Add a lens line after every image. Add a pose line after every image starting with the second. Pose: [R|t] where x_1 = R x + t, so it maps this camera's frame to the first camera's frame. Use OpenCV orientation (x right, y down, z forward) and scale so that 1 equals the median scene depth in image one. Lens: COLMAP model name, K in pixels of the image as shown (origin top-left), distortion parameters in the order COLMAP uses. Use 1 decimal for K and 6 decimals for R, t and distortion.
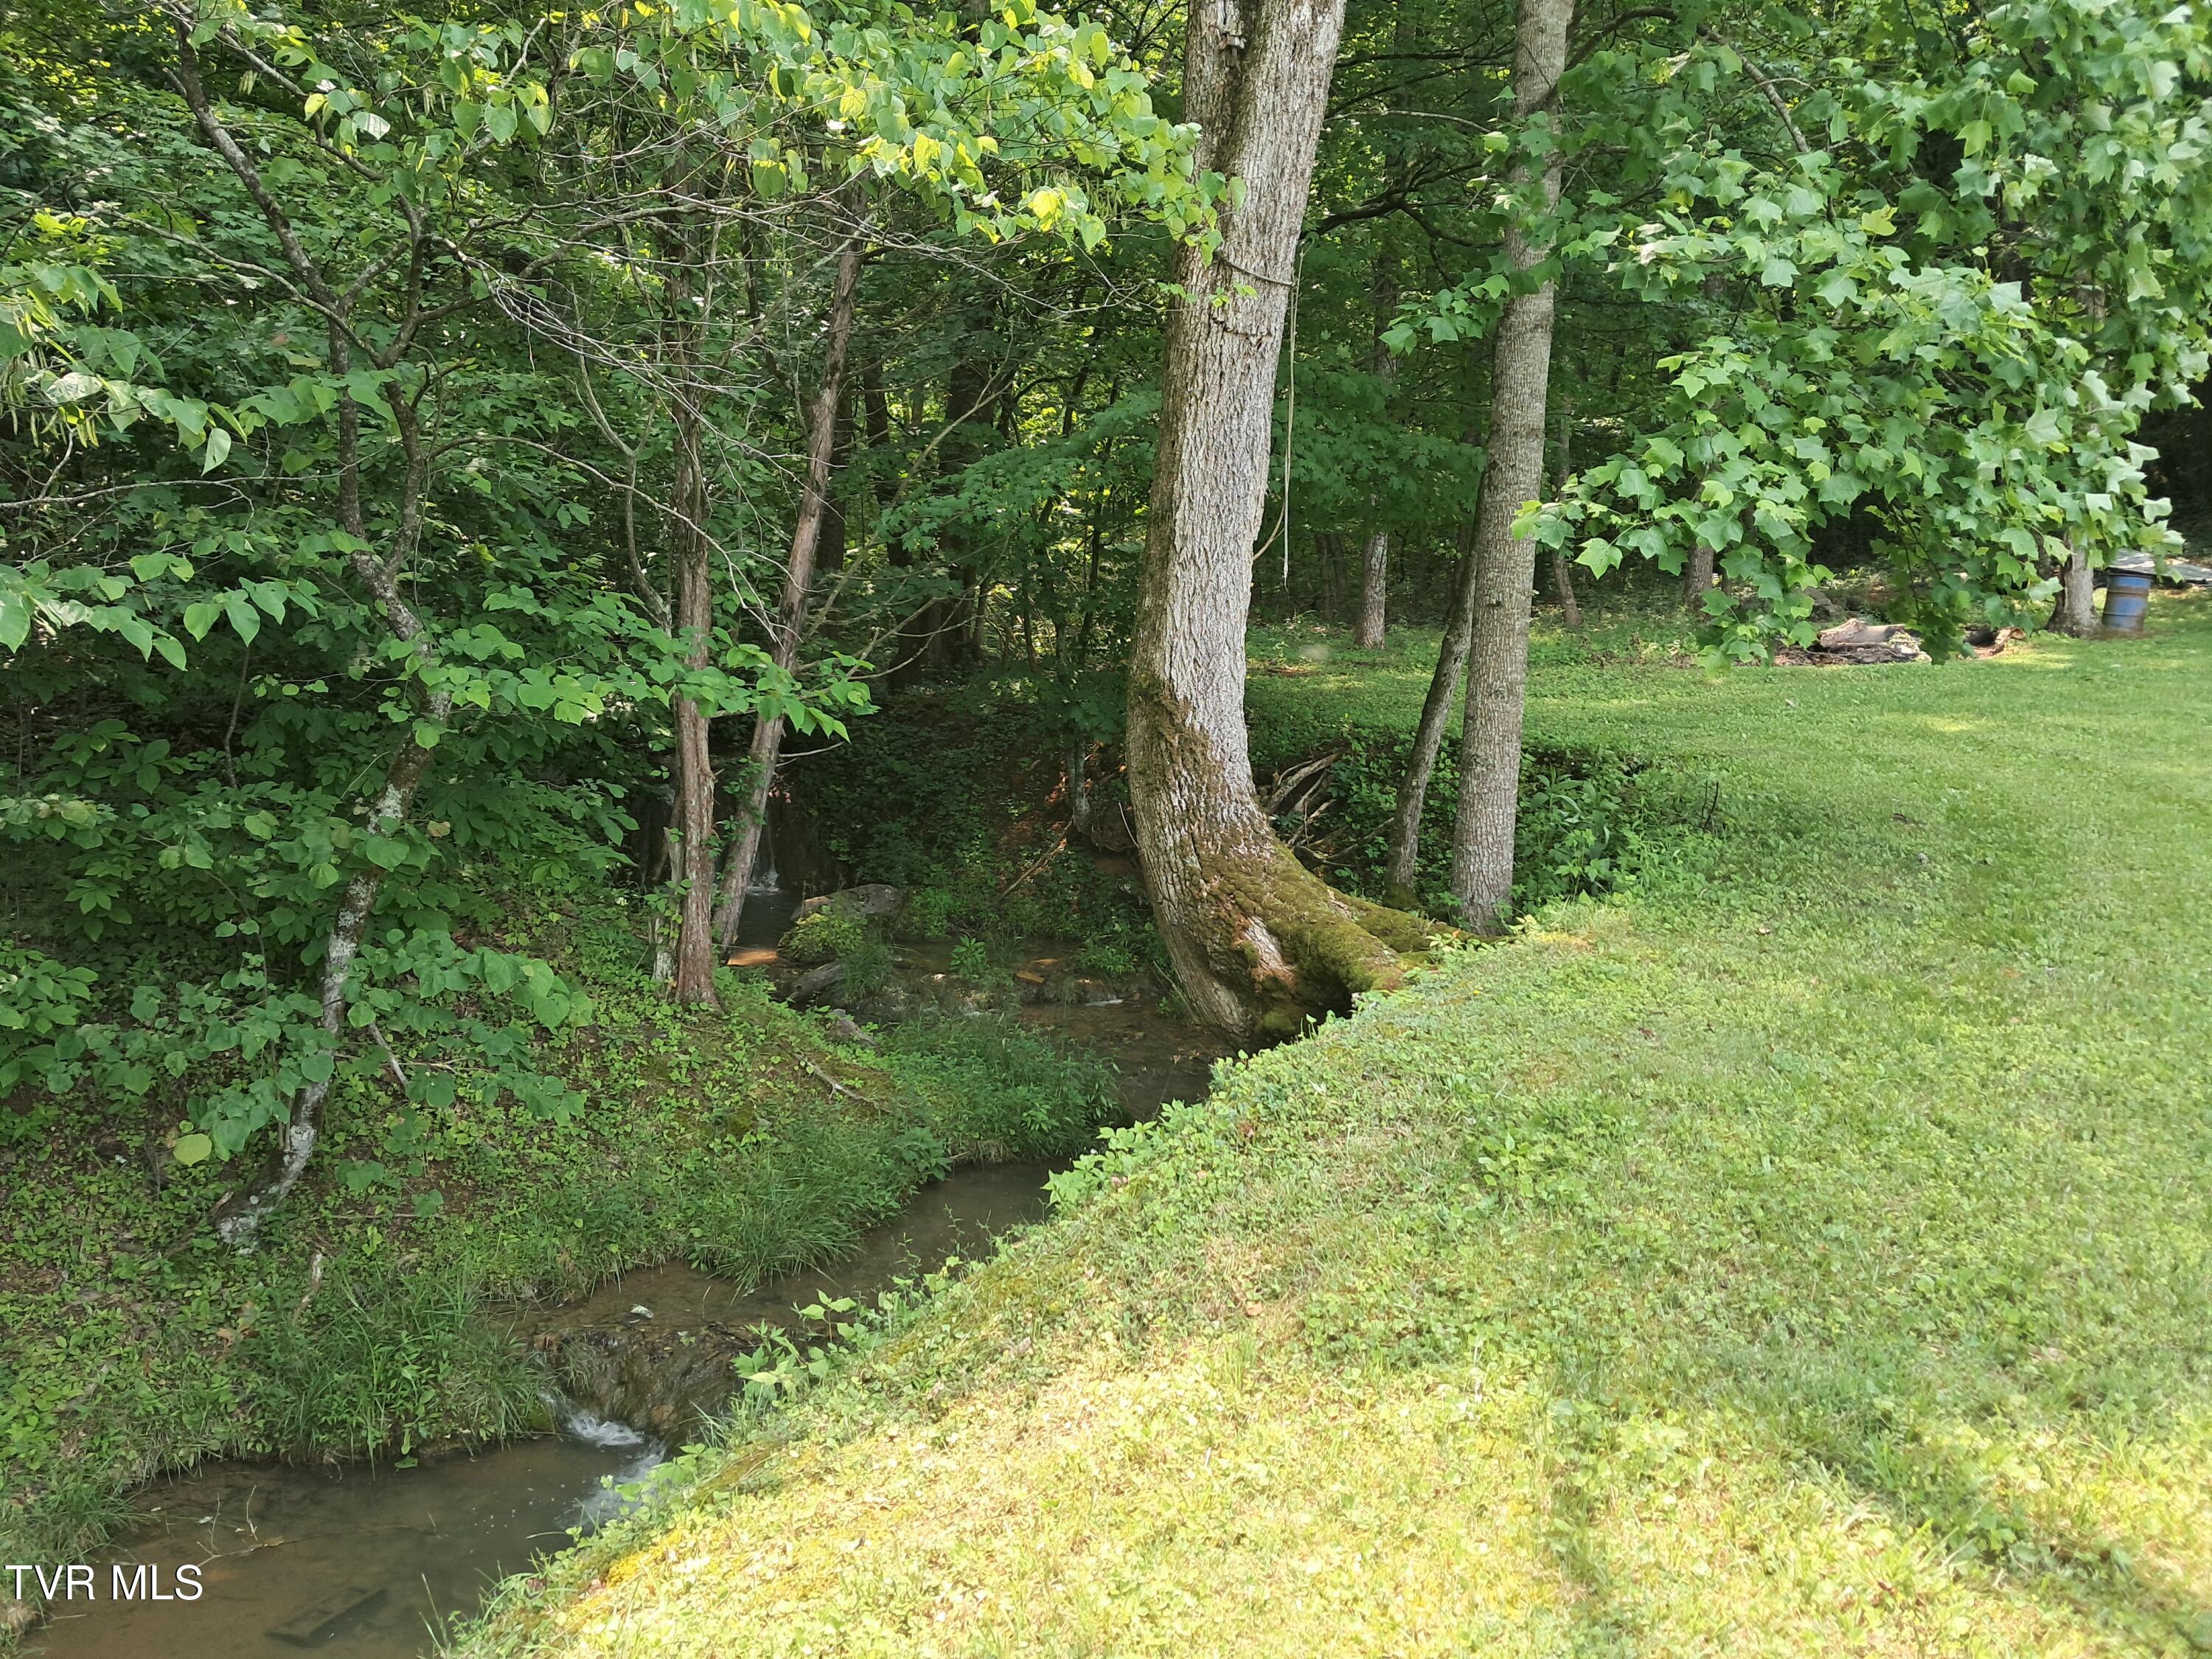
lens RADIAL K [[1692.1, 0, 1106.0], [0, 1692.1, 829.5], [0, 0, 1]] dist [0.076574, -0.131806]
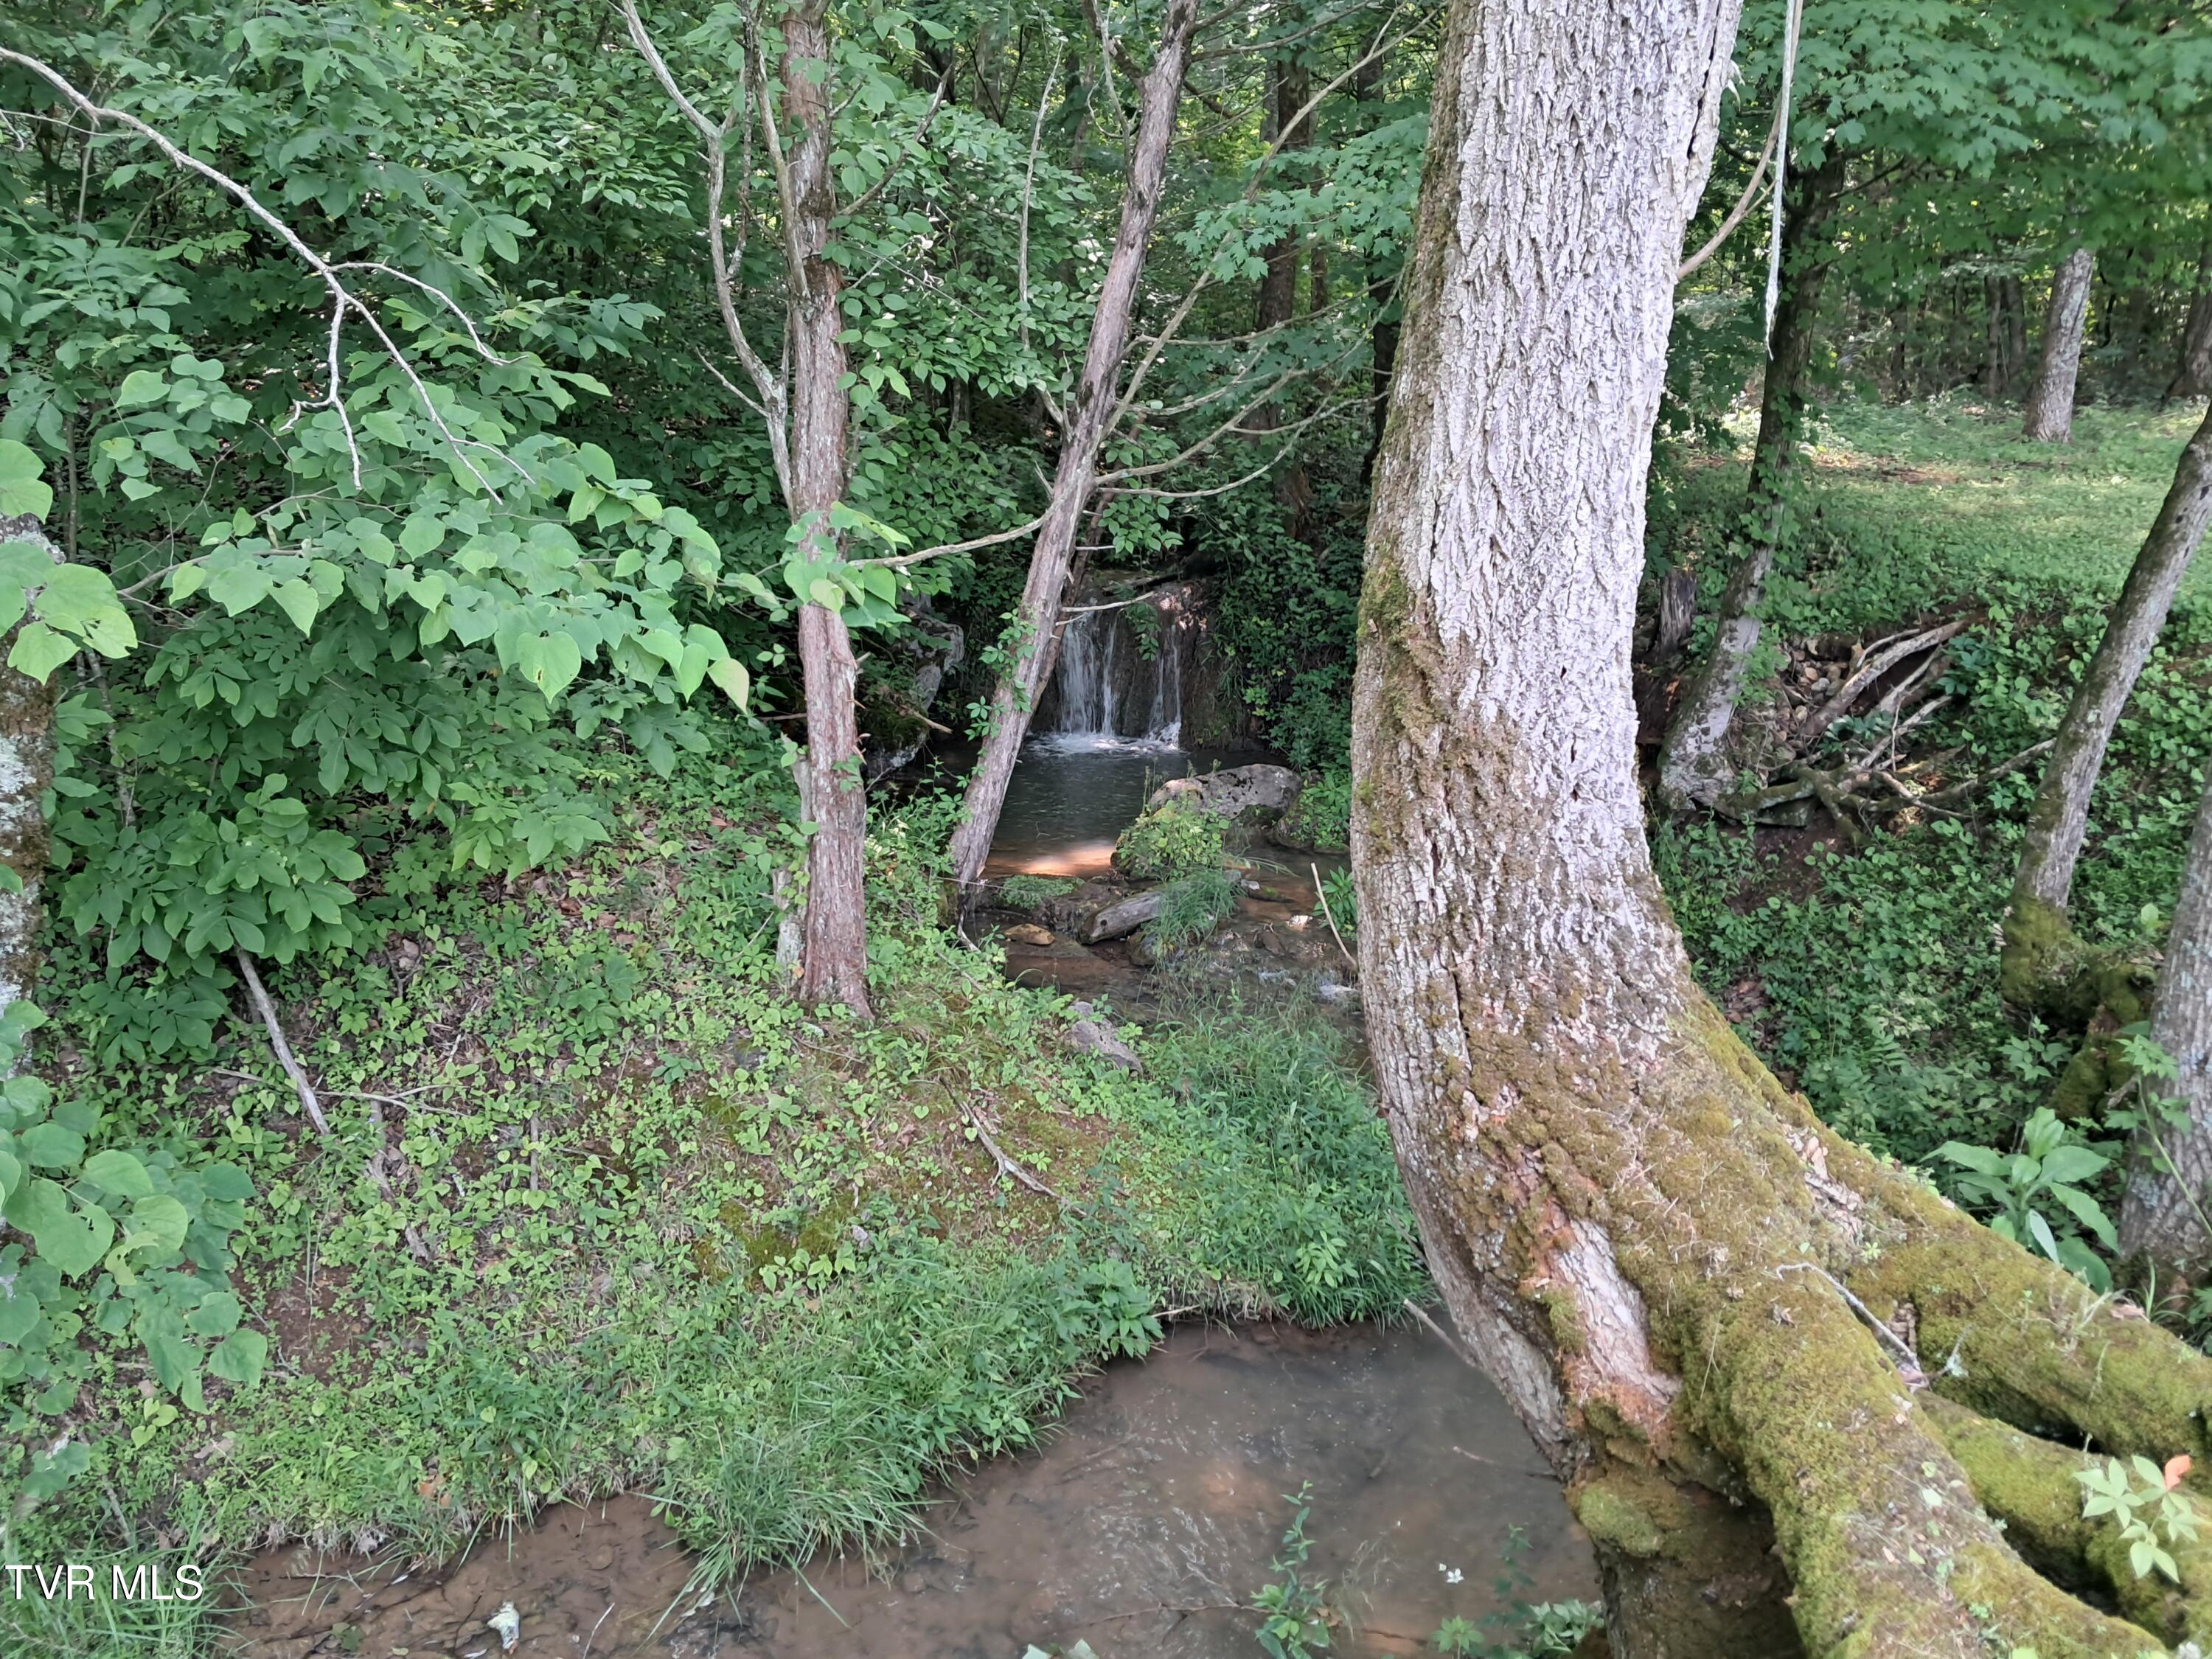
lens RADIAL K [[1692.1, 0, 1106.0], [0, 1692.1, 829.5], [0, 0, 1]] dist [0.076574, -0.131806]
pose [[0.942239, 0.082060, -0.324732, 0.072211], [-0.040239, 0.990235, 0.133477, -0.059272], [0.332514, -0.112701, 0.936340, 0.426809]]
